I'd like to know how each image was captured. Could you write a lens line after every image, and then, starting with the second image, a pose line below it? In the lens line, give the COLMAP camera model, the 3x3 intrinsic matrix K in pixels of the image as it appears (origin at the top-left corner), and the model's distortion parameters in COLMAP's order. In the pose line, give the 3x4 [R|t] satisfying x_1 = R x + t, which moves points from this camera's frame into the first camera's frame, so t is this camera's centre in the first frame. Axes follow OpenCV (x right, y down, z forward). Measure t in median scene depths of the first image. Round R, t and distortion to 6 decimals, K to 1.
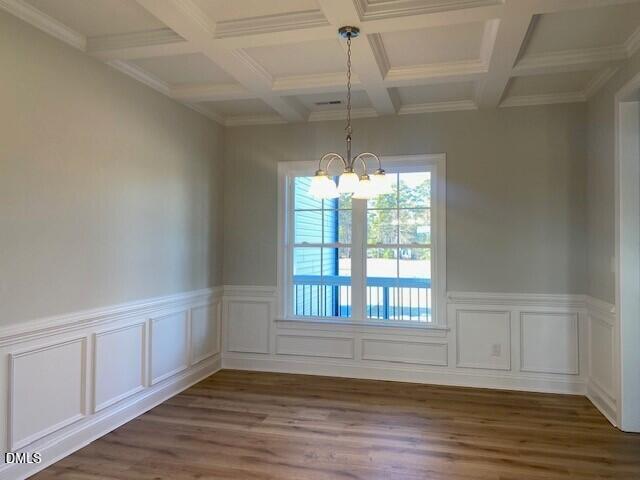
lens RADIAL K [[482.0, 0, 314.3], [0, 482.0, 234.5], [0, 0, 1]] dist [0.052812, -0.047892]
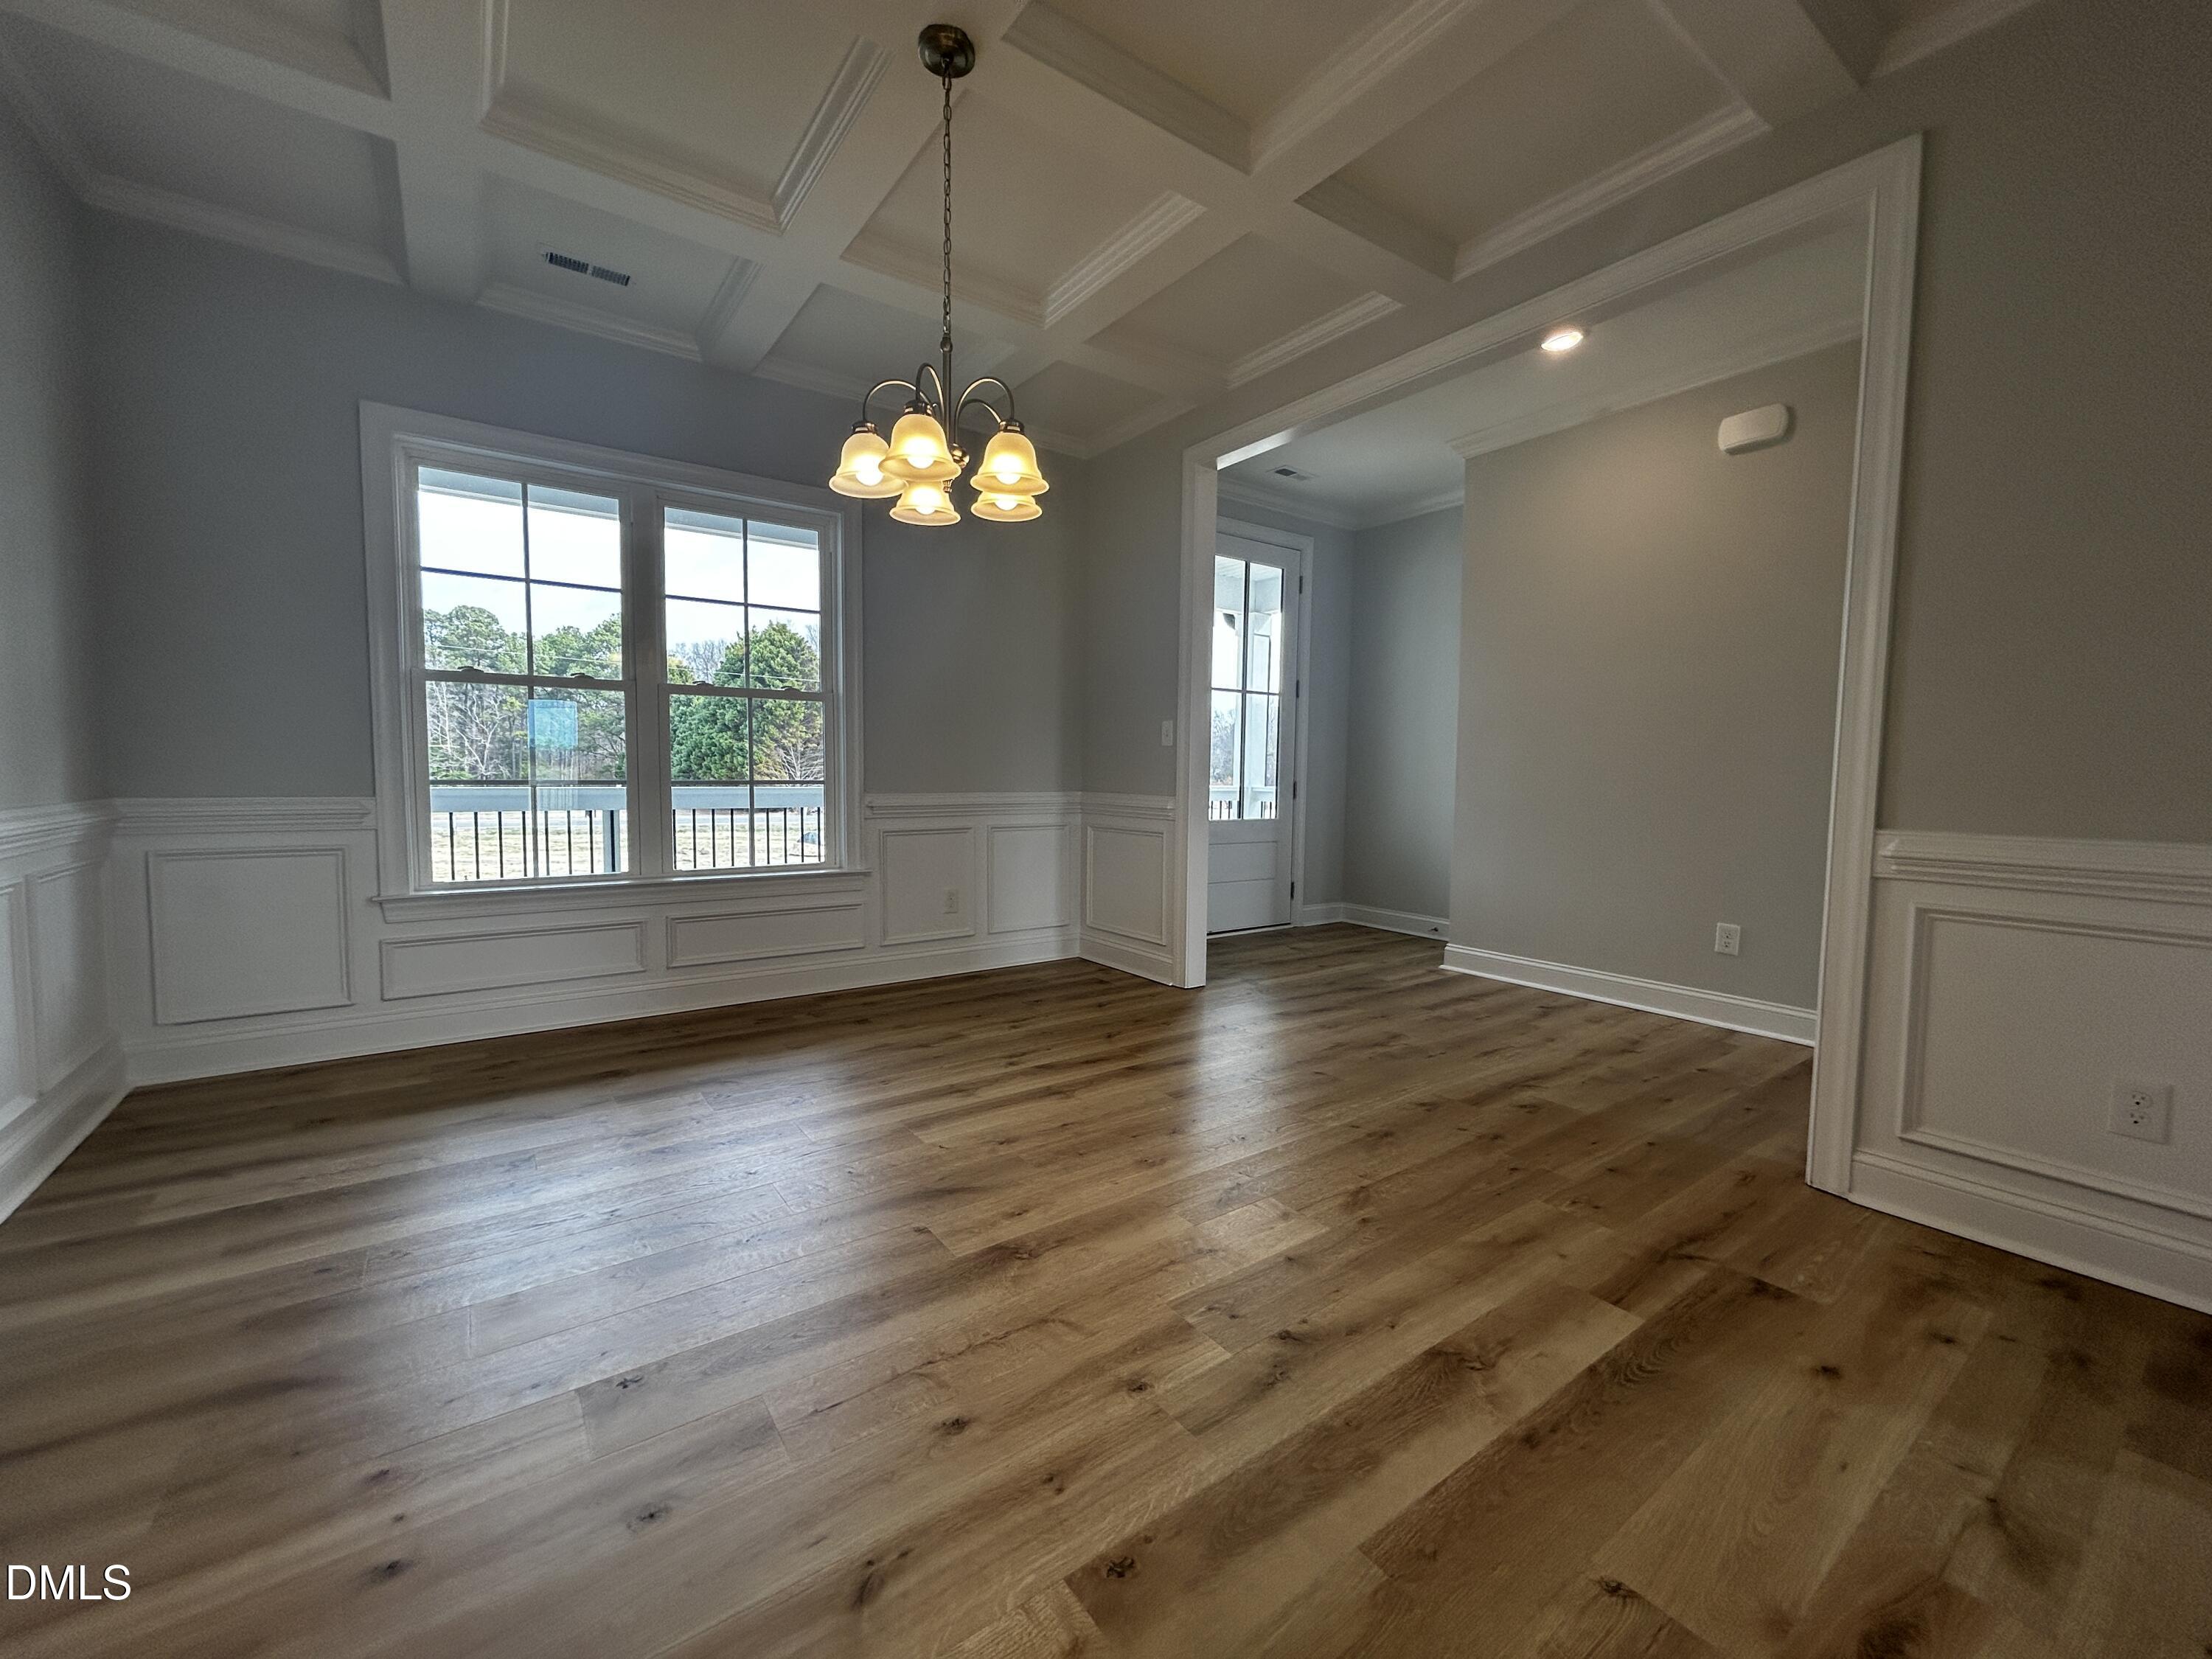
lens RADIAL K [[888.8, 0, 1093.5], [0, 888.8, 829.3], [0, 0, 1]] dist [0.002658, 0.000671]
pose [[0.641966, -0.047112, 0.765284, -0.267996], [-0.028351, 0.995969, 0.085097, 0.075163], [-0.766208, -0.076326, 0.638043, 0.285033]]
